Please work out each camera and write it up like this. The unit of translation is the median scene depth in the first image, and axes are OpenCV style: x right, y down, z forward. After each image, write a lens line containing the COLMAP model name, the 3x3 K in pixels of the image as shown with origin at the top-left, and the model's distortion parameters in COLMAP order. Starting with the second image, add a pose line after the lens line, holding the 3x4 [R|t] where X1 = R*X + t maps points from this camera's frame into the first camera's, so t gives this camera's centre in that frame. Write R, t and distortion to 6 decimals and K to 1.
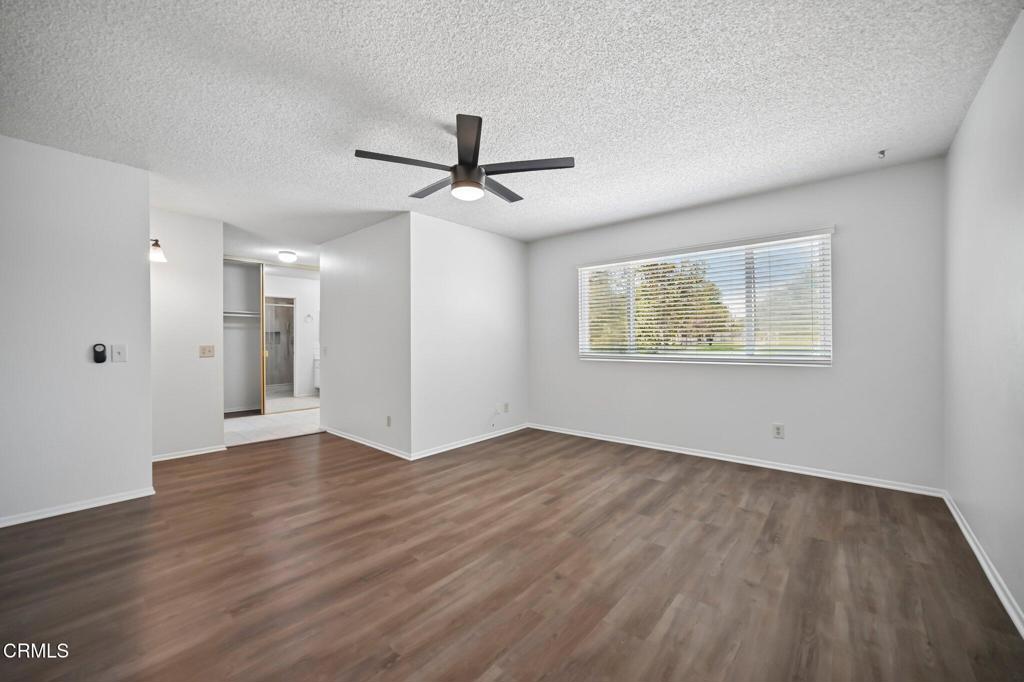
lens RADIAL K [[407.2, 0, 513.4], [0, 407.2, 342.4], [0, 0, 1]] dist [0.015766, 0.000429]
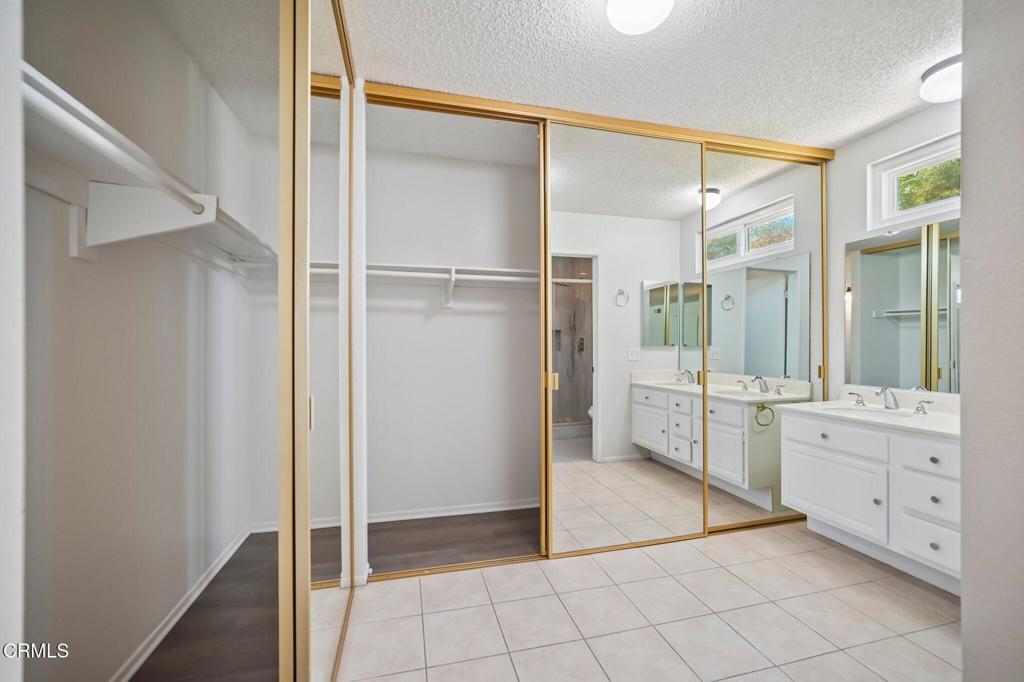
lens RADIAL K [[407.2, 0, 509.4], [0, 407.2, 344.2], [0, 0, 1]] dist [0.015766, 0.000429]
pose [[0.823840, 0.001533, -0.566820, -0.345003], [-0.003568, 0.999991, -0.002482, -0.003210], [0.566811, 0.004067, 0.823838, 0.544787]]
